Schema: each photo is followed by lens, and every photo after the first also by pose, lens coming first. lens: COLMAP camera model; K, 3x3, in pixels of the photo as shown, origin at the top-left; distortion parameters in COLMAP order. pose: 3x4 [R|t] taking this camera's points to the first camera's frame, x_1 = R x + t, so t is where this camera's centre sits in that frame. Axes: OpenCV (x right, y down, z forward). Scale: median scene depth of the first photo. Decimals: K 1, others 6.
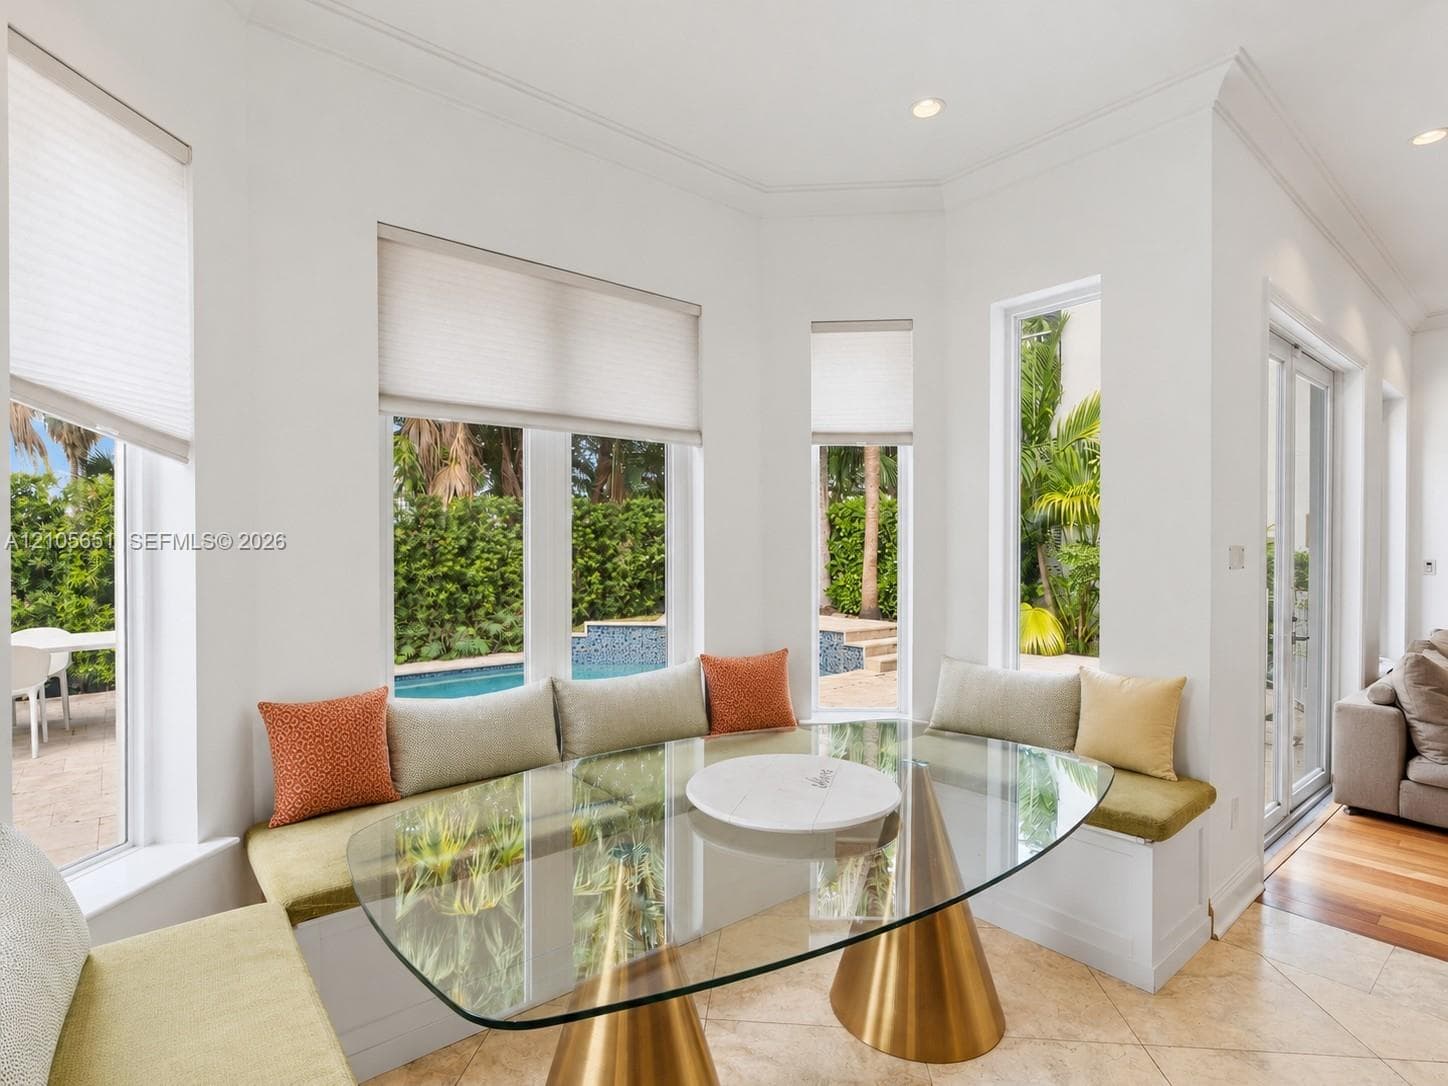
lens RADIAL K [[736.6, 0, 722.4], [0, 736.6, 546.8], [0, 0, 1]] dist [-0.027926, 0.000643]
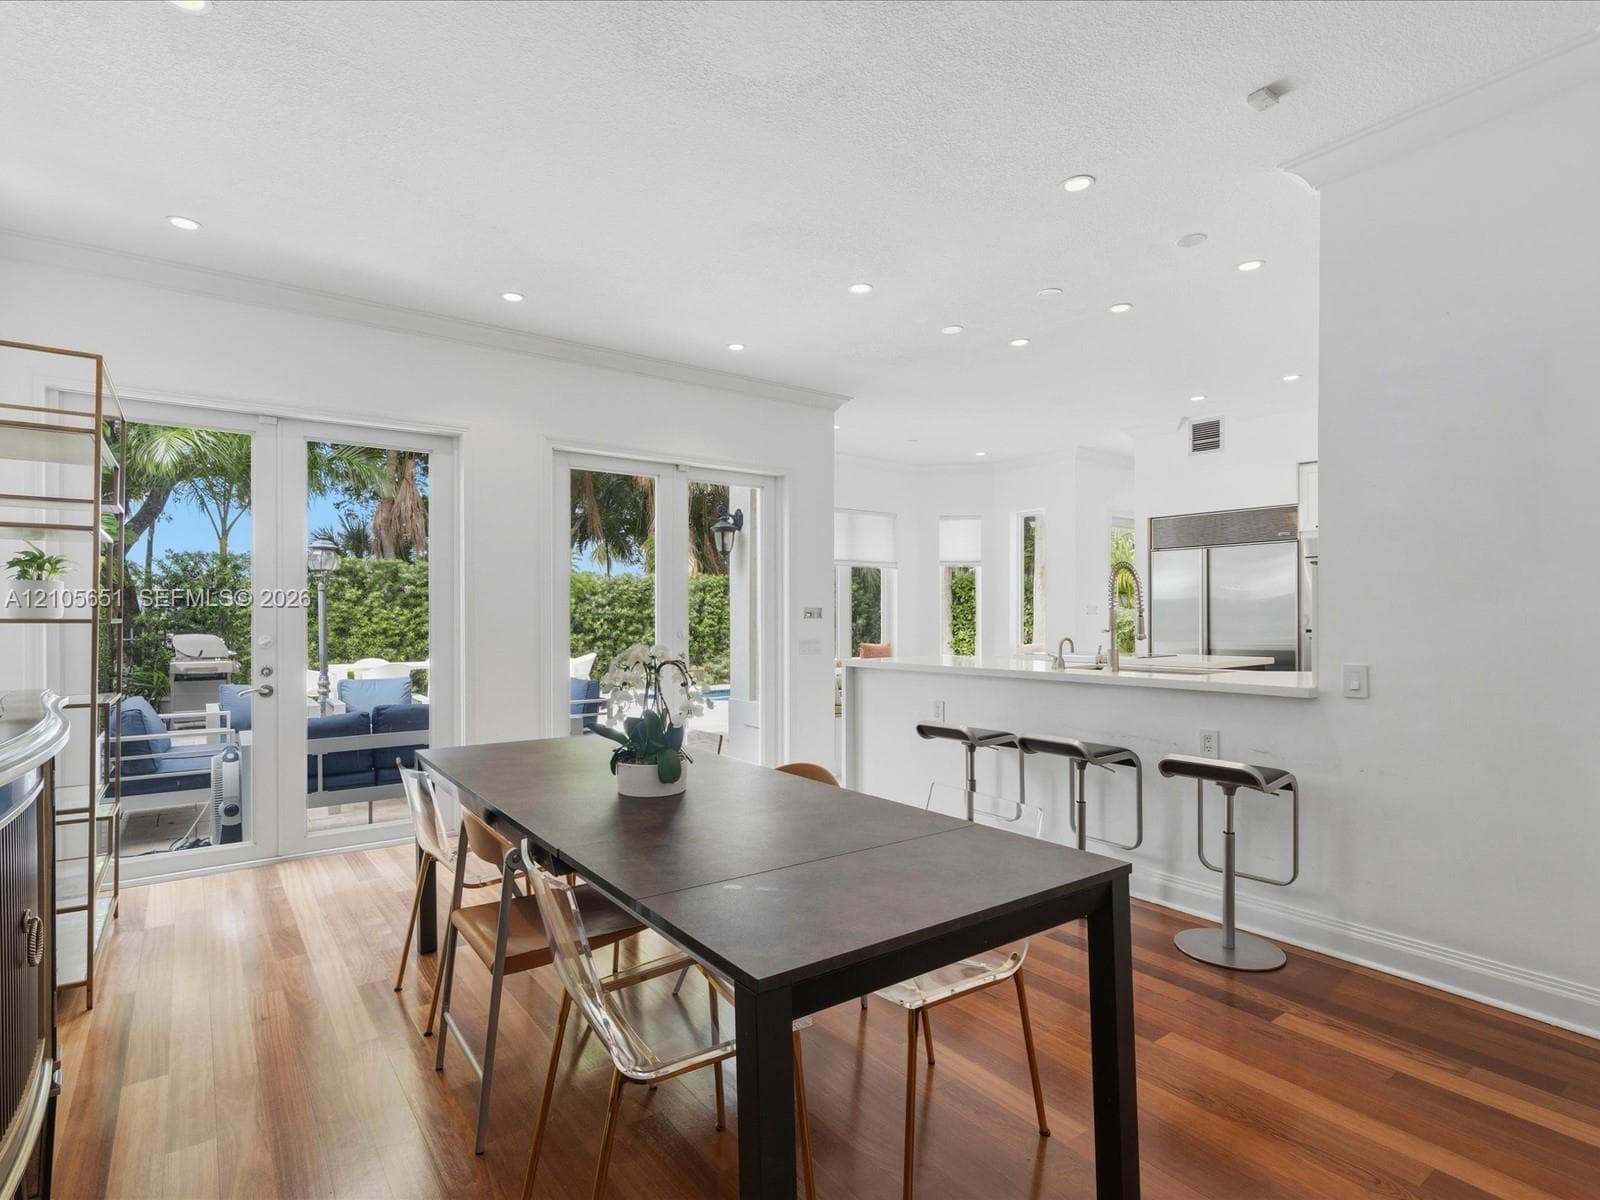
lens RADIAL K [[814.0, 0, 799.0], [0, 814.0, 604.9], [0, 0, 1]] dist [-0.027926, 0.000643]
pose [[0.998852, -0.000758, -0.047890, -0.072806], [0.000296, 0.999953, -0.009672, 0.005450], [0.047896, 0.009647, 0.998806, -0.573700]]
